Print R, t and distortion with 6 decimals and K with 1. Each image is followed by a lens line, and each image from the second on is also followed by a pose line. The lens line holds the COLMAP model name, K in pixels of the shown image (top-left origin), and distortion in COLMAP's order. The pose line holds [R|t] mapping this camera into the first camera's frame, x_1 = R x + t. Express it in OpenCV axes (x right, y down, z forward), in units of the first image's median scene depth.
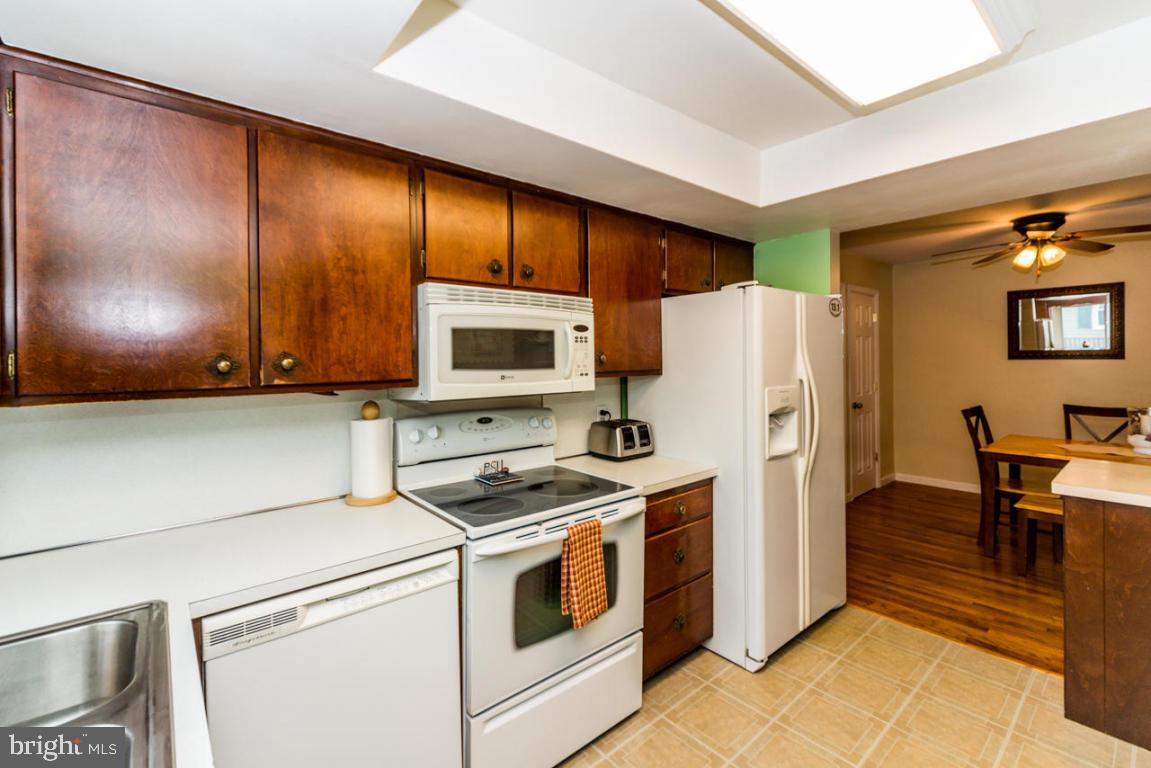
lens RADIAL K [[488.5, 0, 576.1], [0, 488.5, 362.2], [0, 0, 1]] dist [0.003463, 0.000204]
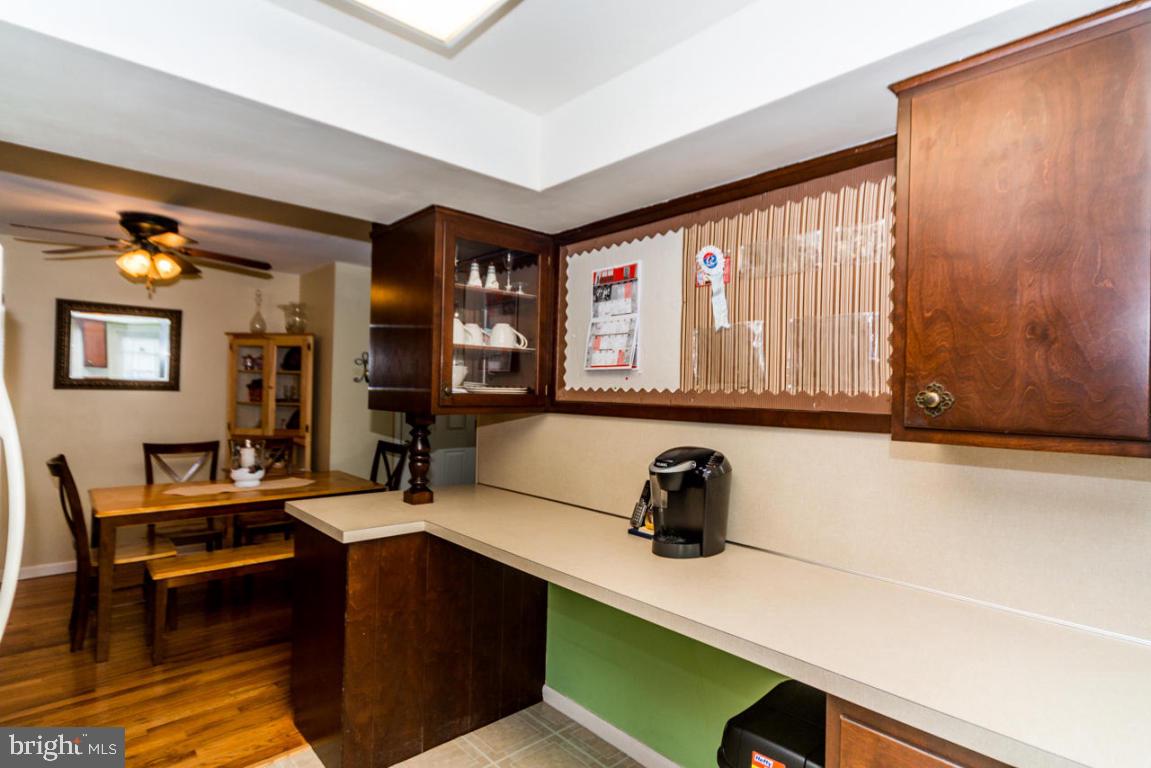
lens RADIAL K [[593.8, 0, 575.3], [0, 593.8, 386.0], [0, 0, 1]] dist [-0.004555, -0.000217]
pose [[-0.027949, 0.014330, 0.999507, -0.069072], [-0.003744, 0.999889, -0.014440, -0.003352], [-0.999602, -0.004145, -0.027892, 0.337392]]
